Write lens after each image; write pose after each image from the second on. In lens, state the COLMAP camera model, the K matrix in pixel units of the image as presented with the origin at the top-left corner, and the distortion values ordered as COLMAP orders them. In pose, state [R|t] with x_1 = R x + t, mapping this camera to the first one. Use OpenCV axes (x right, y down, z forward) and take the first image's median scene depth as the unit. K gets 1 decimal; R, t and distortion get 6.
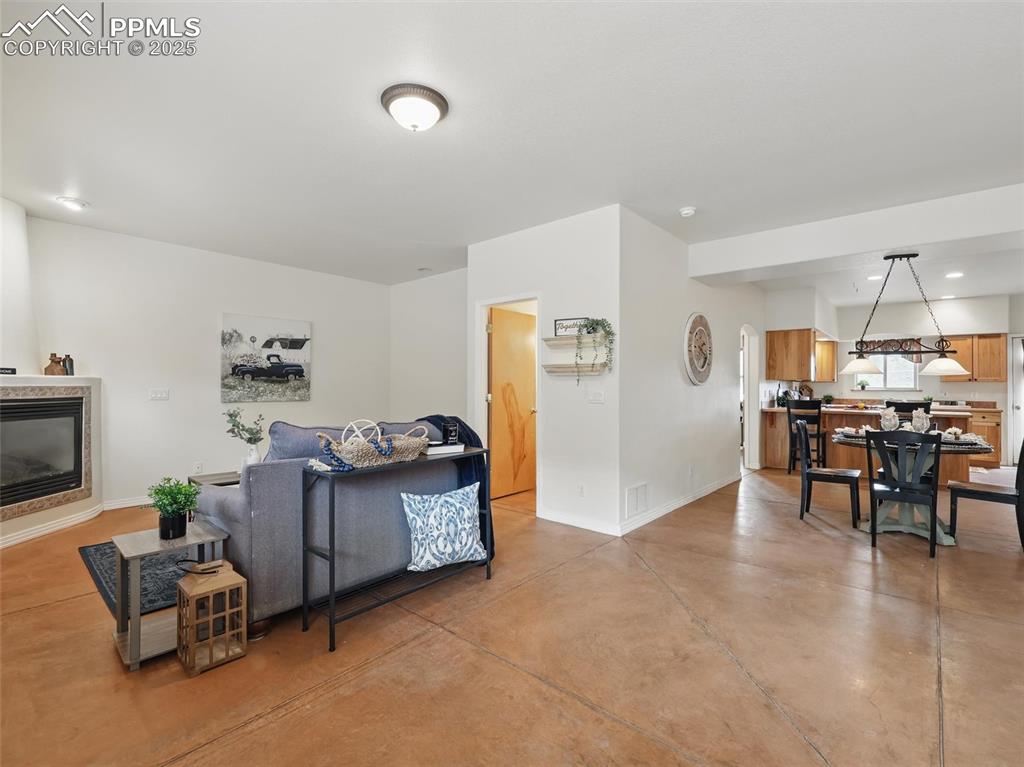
lens RADIAL K [[468.6, 0, 512.5], [0, 468.6, 381.2], [0, 0, 1]] dist [0.004625, -0.000887]
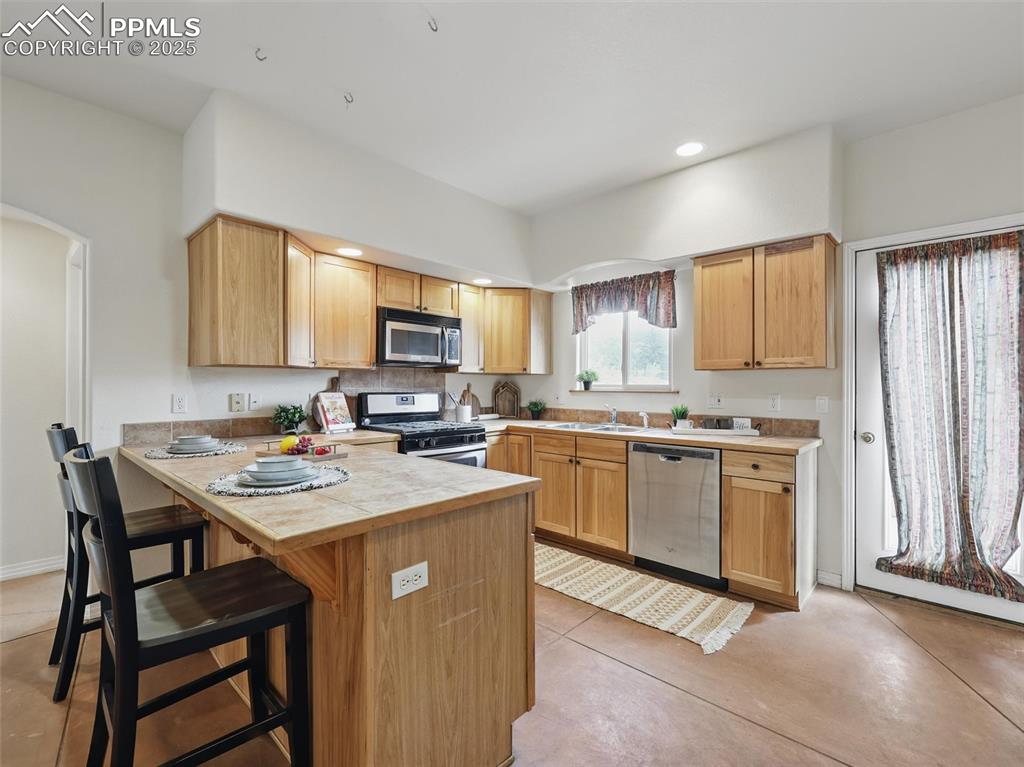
lens RADIAL K [[468.6, 0, 516.0], [0, 468.6, 385.9], [0, 0, 1]] dist [0.004625, -0.000887]
pose [[0.999589, -0.004183, -0.028358, 0.840131], [0.004507, 0.999925, 0.011392, 0.010130], [0.028308, -0.011516, 0.999533, 0.645396]]
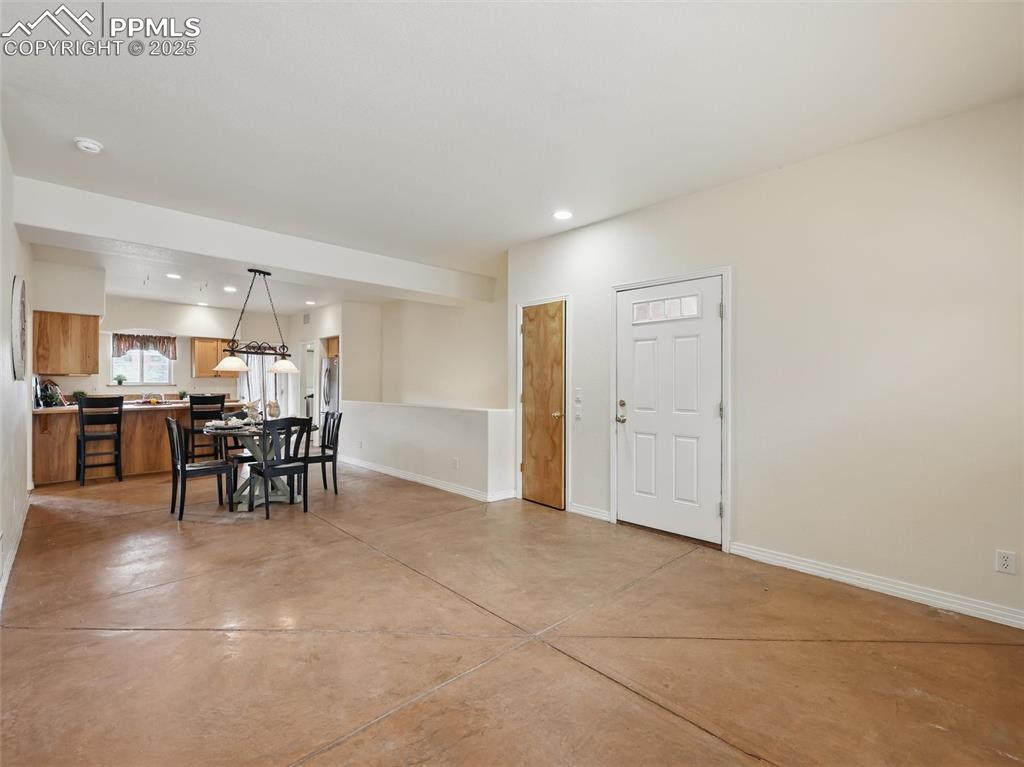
lens RADIAL K [[468.6, 0, 511.7], [0, 468.6, 383.7], [0, 0, 1]] dist [0.004625, -0.000887]
pose [[0.083491, -0.005630, 0.996493, -0.172593], [-0.011681, 0.999910, 0.006628, 0.000342], [-0.996440, -0.012193, 0.083418, 0.151456]]
